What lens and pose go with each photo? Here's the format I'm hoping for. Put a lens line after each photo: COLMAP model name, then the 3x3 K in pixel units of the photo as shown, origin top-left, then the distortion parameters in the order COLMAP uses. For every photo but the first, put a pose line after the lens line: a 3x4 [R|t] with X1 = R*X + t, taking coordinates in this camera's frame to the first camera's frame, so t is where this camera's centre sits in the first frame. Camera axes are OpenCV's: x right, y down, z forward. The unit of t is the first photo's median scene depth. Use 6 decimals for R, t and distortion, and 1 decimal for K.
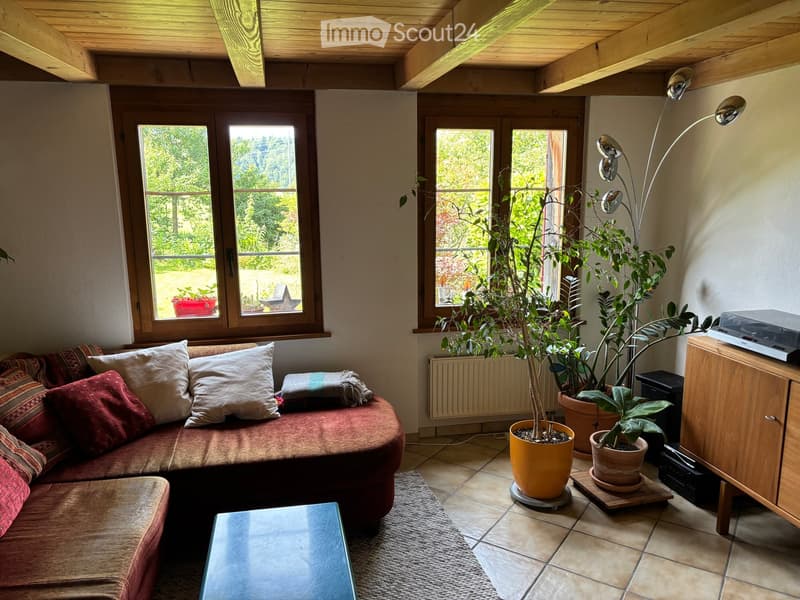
lens RADIAL K [[612.4, 0, 395.4], [0, 612.4, 296.2], [0, 0, 1]] dist [0.049218, -0.038851]
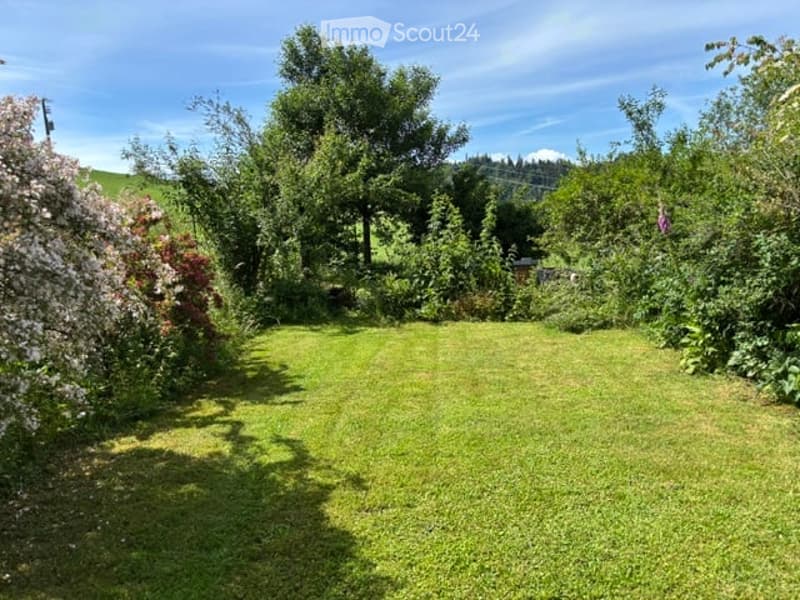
lens RADIAL K [[612.4, 0, 401.1], [0, 612.4, 299.6], [0, 0, 1]] dist [0.049218, -0.038851]
pose [[0.961005, -0.025596, -0.275344, -0.140499], [0.017573, 0.999347, -0.031567, -0.041099], [0.275972, 0.025497, 0.960827, 0.366728]]
